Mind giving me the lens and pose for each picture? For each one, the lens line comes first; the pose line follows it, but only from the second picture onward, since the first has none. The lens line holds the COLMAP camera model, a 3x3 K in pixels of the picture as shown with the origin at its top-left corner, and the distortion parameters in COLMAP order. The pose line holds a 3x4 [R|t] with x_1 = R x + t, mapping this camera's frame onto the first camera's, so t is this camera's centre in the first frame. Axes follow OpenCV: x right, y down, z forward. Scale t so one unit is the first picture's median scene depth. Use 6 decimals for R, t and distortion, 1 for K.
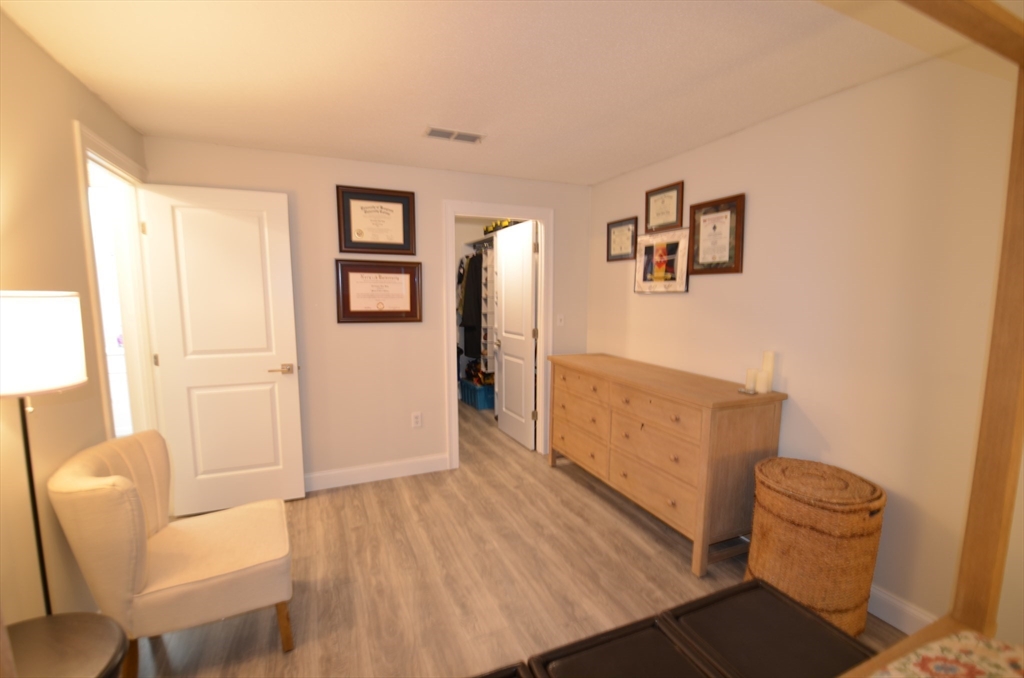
lens RADIAL K [[450.3, 0, 514.6], [0, 450.3, 350.8], [0, 0, 1]] dist [0.005741, -0.017624]
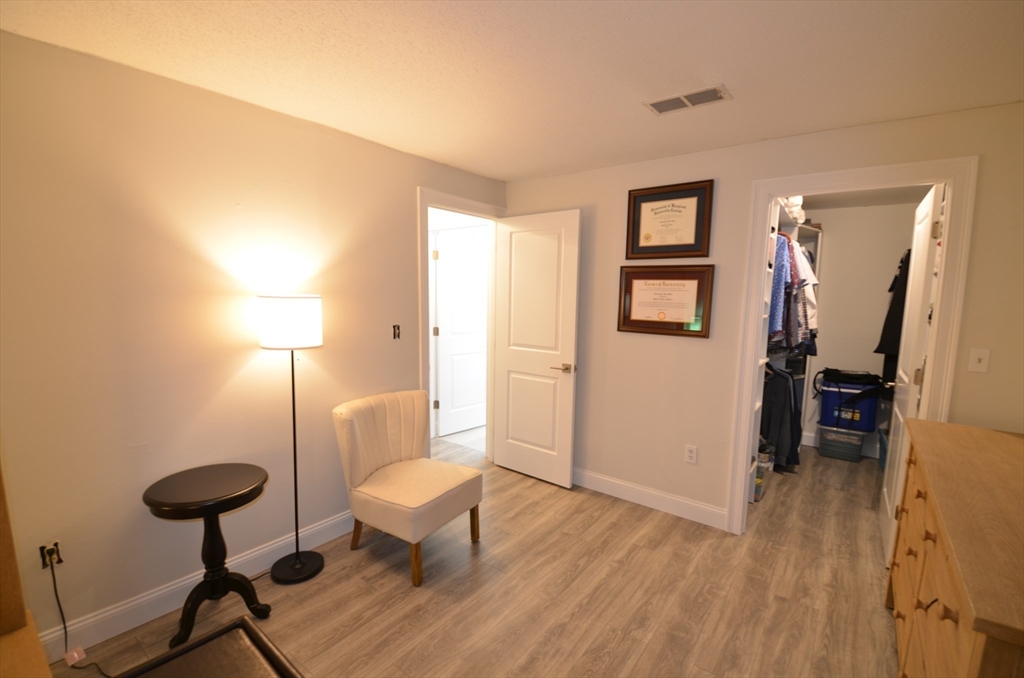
lens RADIAL K [[450.3, 0, 514.6], [0, 450.3, 350.8], [0, 0, 1]] dist [0.005741, -0.017624]
pose [[0.477168, 0.116512, -0.871054, 0.370736], [-0.127273, 0.989885, 0.062686, -0.052362], [0.869547, 0.080950, 0.487170, 0.329425]]
